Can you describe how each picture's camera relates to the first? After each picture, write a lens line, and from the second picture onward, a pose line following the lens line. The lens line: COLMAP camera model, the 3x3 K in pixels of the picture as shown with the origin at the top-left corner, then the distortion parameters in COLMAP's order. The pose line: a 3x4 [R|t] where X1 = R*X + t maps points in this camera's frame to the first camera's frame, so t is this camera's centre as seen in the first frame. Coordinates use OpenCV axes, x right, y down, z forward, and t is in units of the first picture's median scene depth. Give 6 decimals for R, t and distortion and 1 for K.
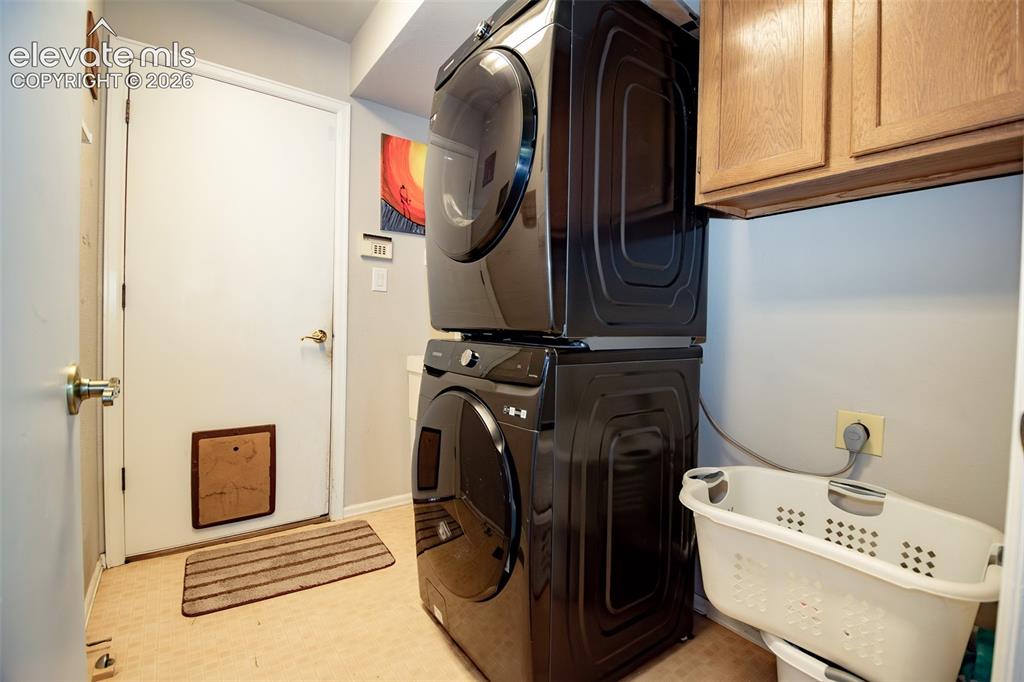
lens RADIAL K [[461.3, 0, 508.9], [0, 461.3, 339.0], [0, 0, 1]] dist [0.016889, -0.006314]
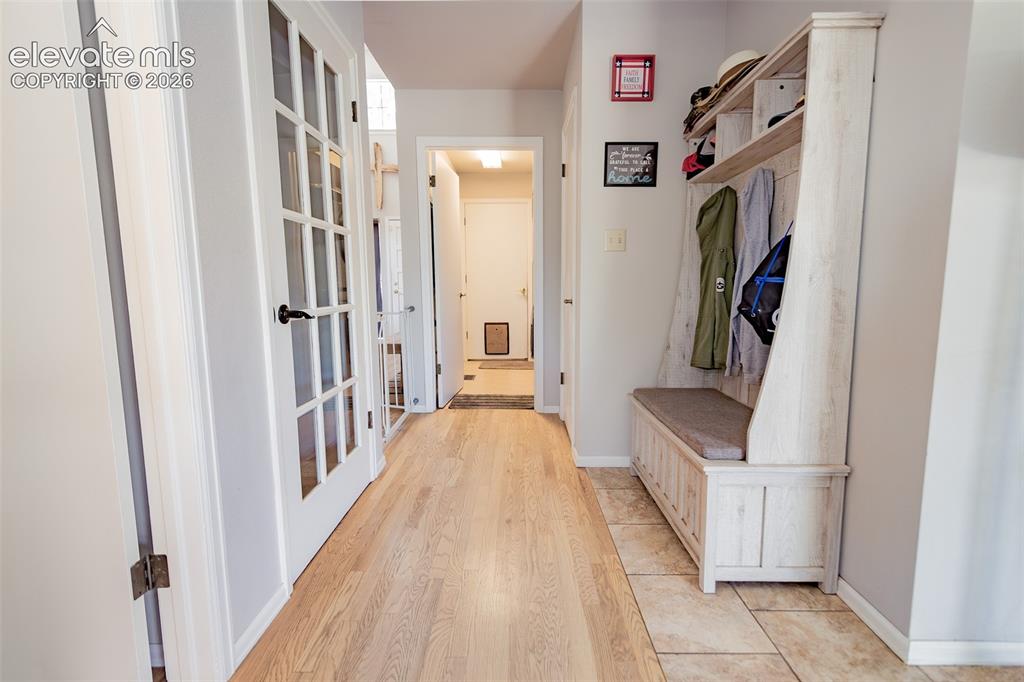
lens RADIAL K [[461.3, 0, 512.8], [0, 461.3, 341.7], [0, 0, 1]] dist [0.016889, -0.006314]
pose [[0.805504, 0.054679, -0.590062, 1.155279], [0.003953, 0.995216, 0.097620, 0.029140], [0.592577, -0.080965, 0.801435, -1.214764]]
